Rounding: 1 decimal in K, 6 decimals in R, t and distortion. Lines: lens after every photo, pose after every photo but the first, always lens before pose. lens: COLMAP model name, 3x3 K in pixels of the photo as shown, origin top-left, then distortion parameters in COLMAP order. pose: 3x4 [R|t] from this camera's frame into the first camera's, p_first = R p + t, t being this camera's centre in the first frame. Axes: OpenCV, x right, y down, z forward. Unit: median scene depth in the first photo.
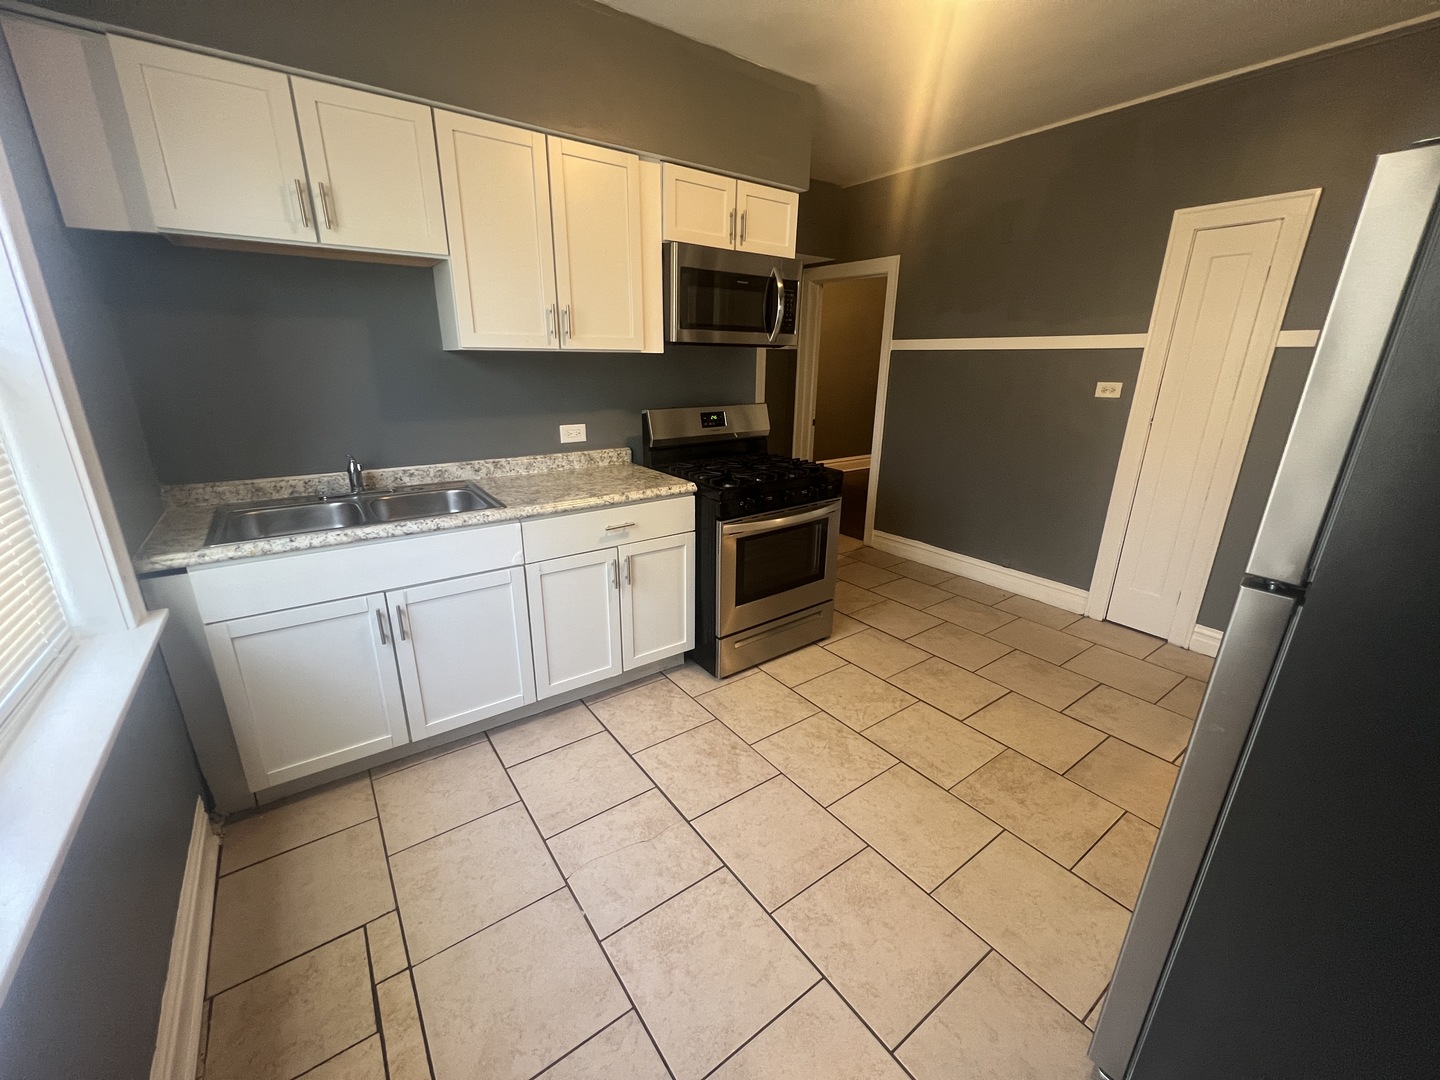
lens RADIAL K [[576.1, 0, 722.2], [0, 576.1, 540.2], [0, 0, 1]] dist [0.002831, 0.000081]
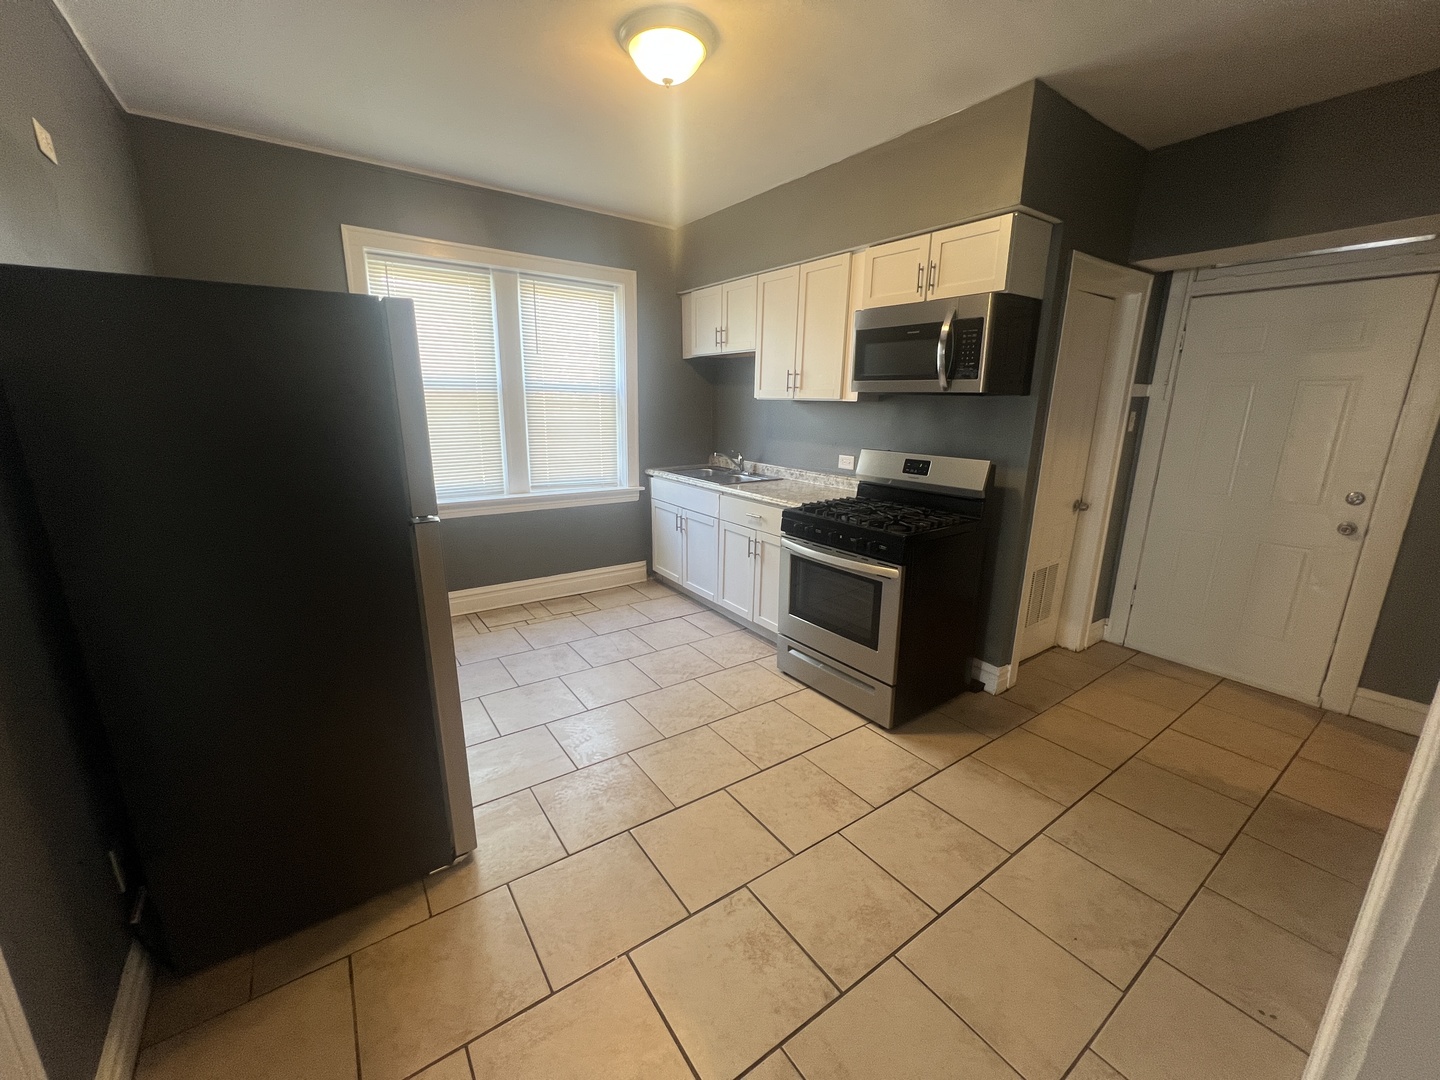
lens RADIAL K [[576.1, 0, 721.3], [0, 576.1, 540.6], [0, 0, 1]] dist [0.002831, 0.000081]
pose [[-0.011185, 0.228690, -0.973435, 1.230630], [-0.318419, 0.922005, 0.220266, -0.255308], [0.947884, 0.312424, 0.062507, 0.822756]]
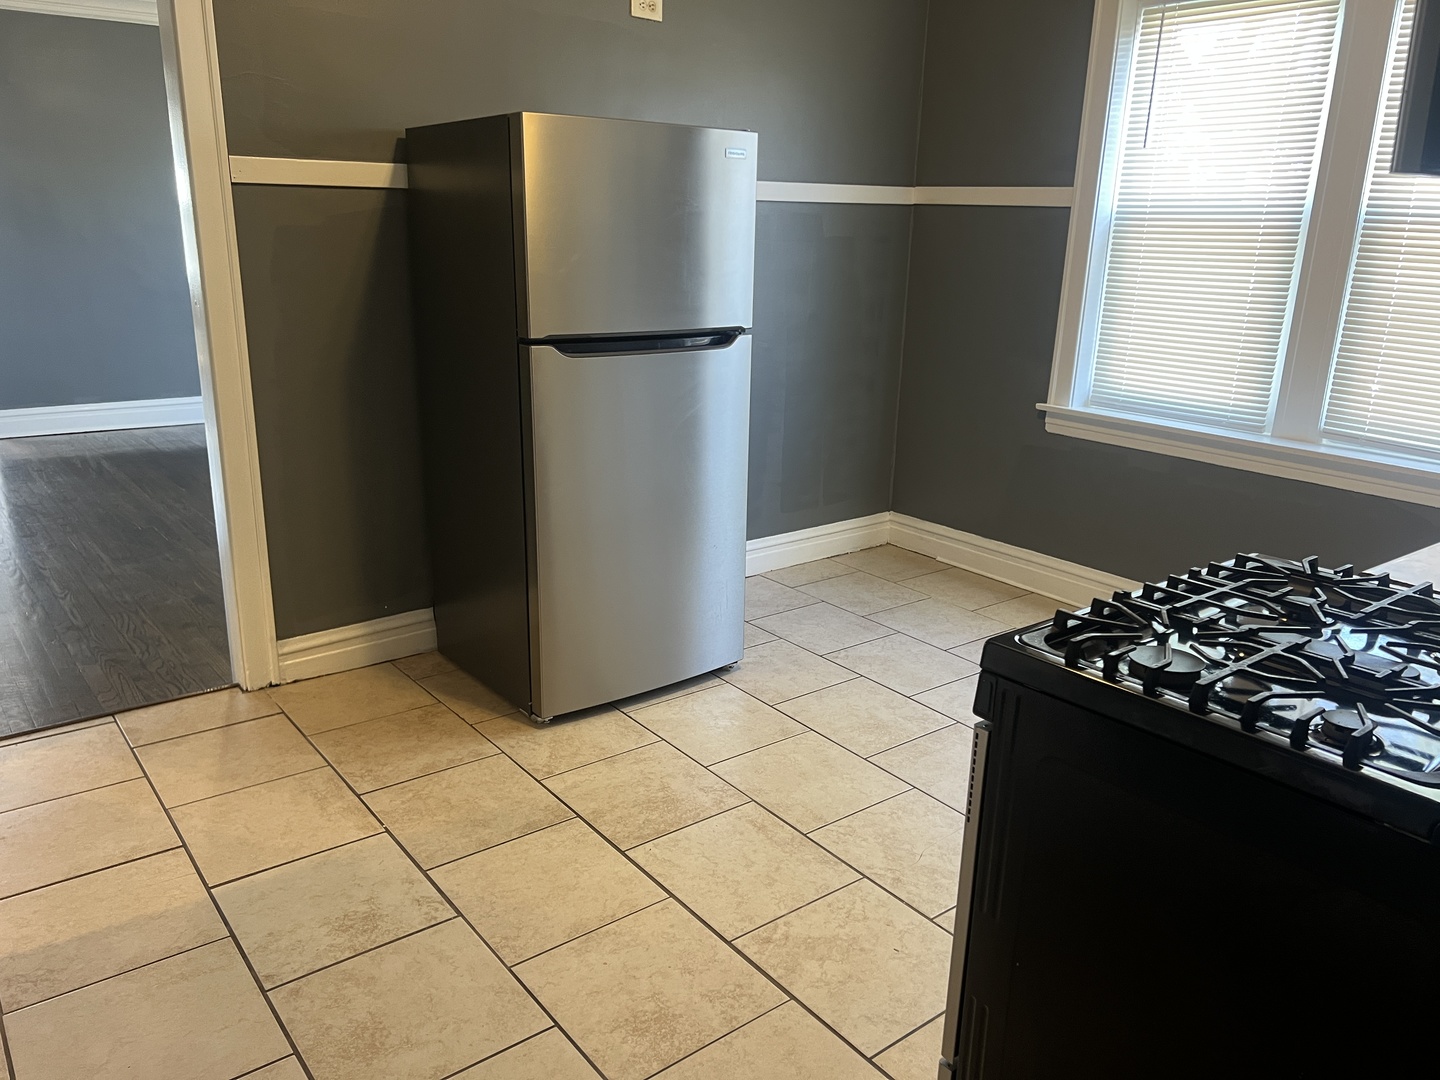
lens RADIAL K [[1086.2, 0, 719.7], [0, 1086.2, 540.9], [0, 0, 1]] dist [0.011245, 0.000561]
pose [[-0.998473, -0.026869, -0.048259, 0.430795], [-0.049292, 0.827681, 0.559030, -0.525653], [0.024923, 0.560556, -0.827742, 1.663389]]
